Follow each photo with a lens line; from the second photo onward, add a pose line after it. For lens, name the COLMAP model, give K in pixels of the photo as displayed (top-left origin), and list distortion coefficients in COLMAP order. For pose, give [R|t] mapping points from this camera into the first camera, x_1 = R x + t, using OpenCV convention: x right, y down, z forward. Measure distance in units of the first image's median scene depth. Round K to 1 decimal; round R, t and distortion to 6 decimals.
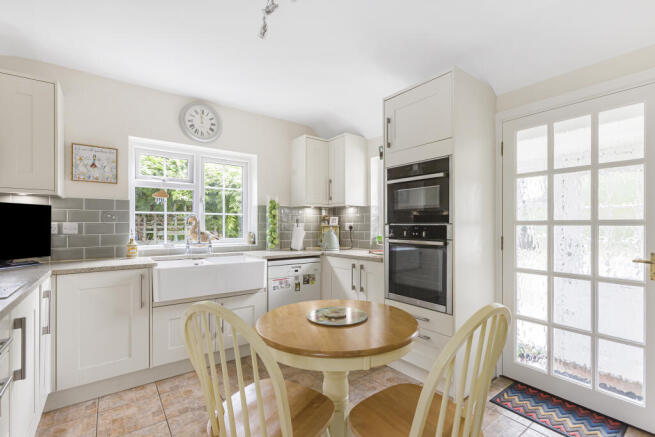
lens RADIAL K [[298.6, 0, 326.6], [0, 298.6, 225.1], [0, 0, 1]] dist [-0.000568, 0.009337]
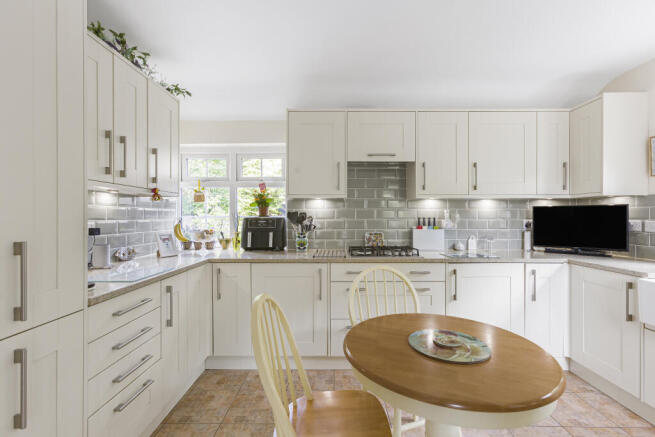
lens RADIAL K [[292.1, 0, 335.4], [0, 292.1, 216.6], [0, 0, 1]] dist [-0.002681, 0.008767]
pose [[-0.580783, -0.000632, -0.814058, 0.434484], [0.001652, 0.999997, -0.001955, -0.017699], [0.814057, -0.002480, -0.580780, 0.626928]]
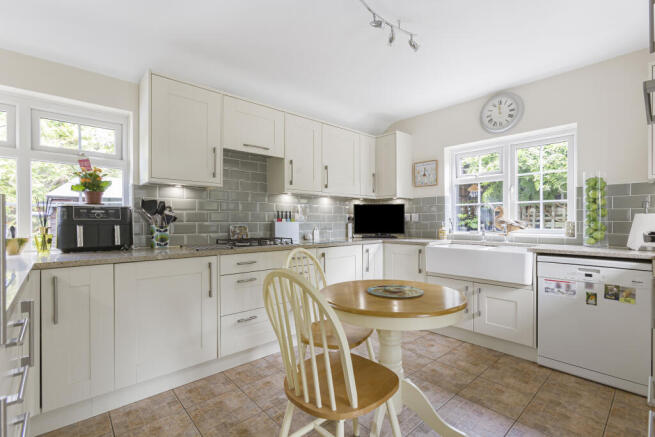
lens RADIAL K [[300.5, 0, 327.5], [0, 300.5, 218.5], [0, 0, 1]] dist [-0.000640, 0.010140]
pose [[0.104099, -0.008487, -0.994531, 0.576358], [0.003567, 0.999960, -0.008160, 0.023566], [0.994561, -0.002699, 0.104125, 0.329260]]
